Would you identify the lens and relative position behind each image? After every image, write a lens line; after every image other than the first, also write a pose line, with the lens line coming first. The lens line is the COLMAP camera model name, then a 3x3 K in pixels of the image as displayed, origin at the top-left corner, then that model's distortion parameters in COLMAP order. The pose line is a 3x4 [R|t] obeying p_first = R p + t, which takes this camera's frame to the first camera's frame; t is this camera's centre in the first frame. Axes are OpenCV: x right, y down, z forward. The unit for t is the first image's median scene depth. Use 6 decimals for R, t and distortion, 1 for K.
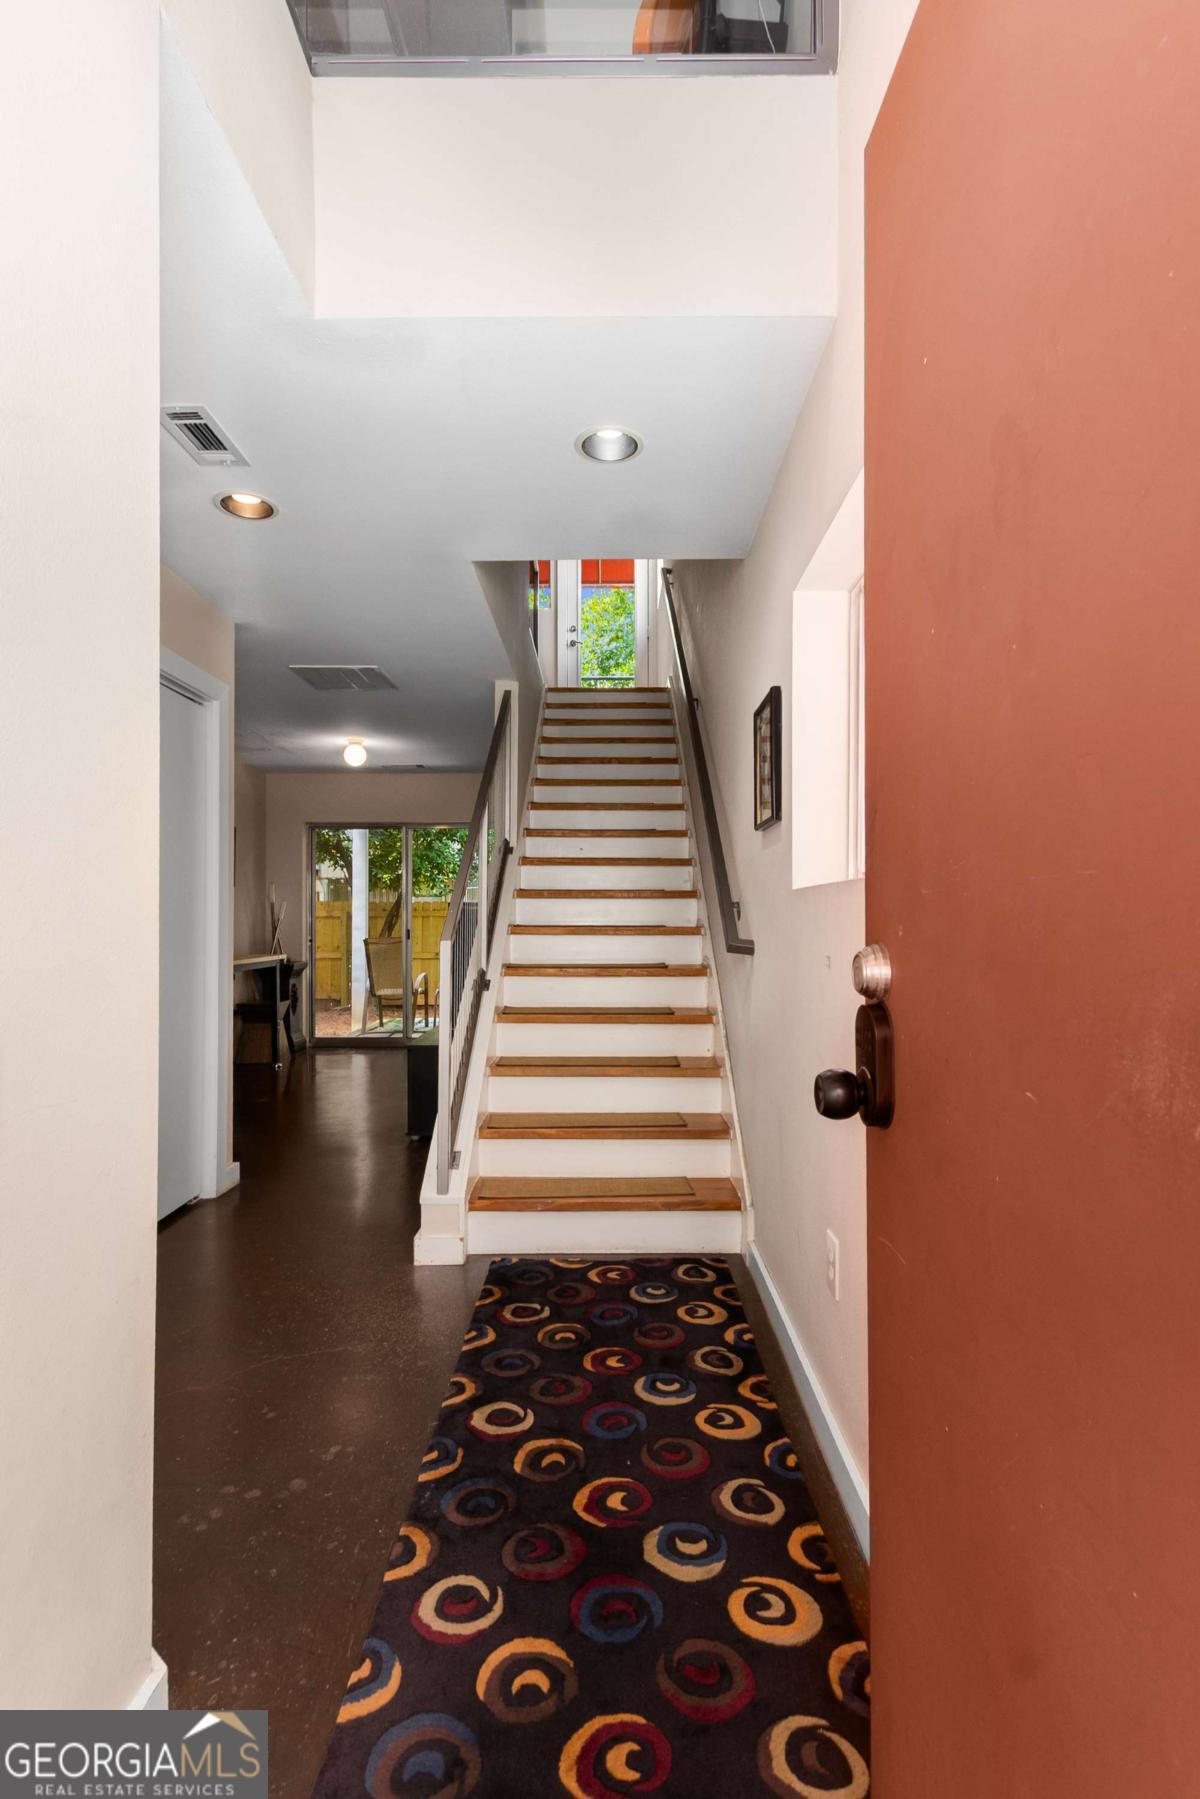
lens RADIAL K [[856.0, 0, 604.2], [0, 856.0, 910.4], [0, 0, 1]] dist [0.012918, -0.008852]
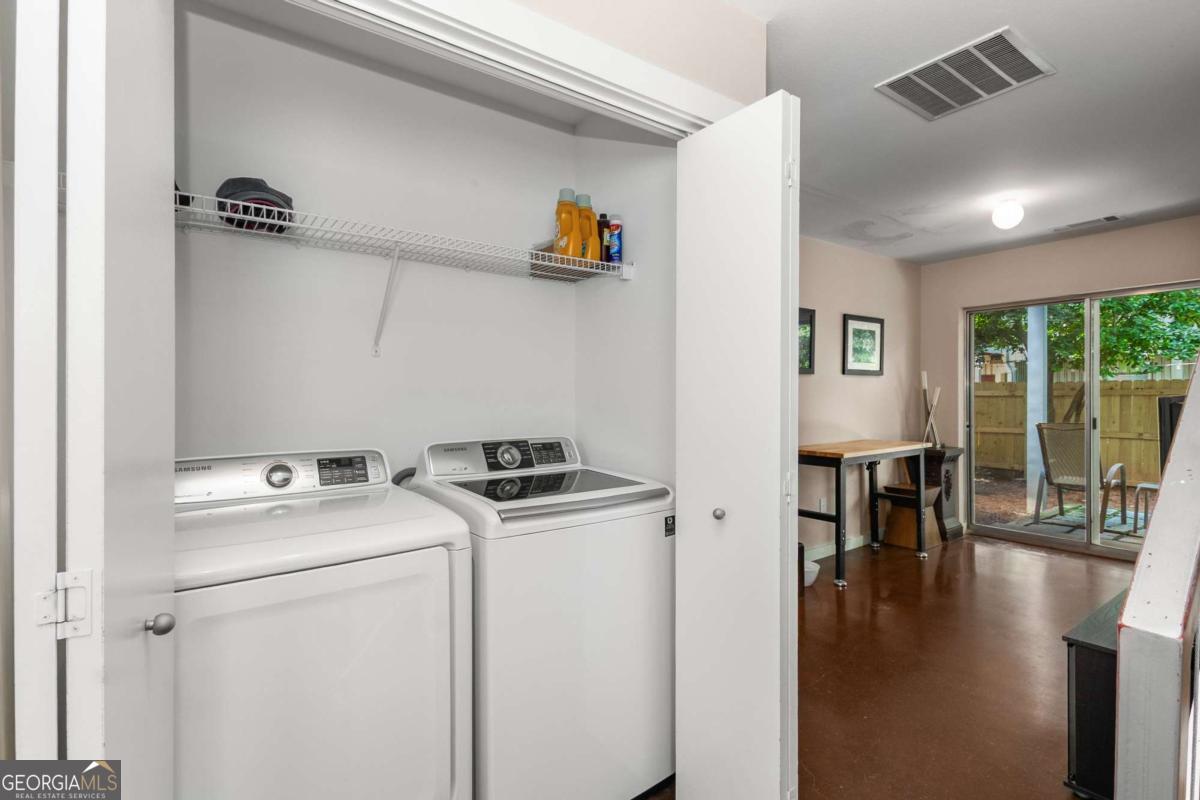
lens RADIAL K [[571.0, 0, 608.0], [0, 571.0, 400.2], [0, 0, 1]] dist [0.012918, -0.008852]
pose [[0.588426, 0.006509, -0.808525, -0.043096], [0.011785, 0.999792, 0.016625, -0.009132], [0.808466, -0.019311, 0.588227, 0.227981]]
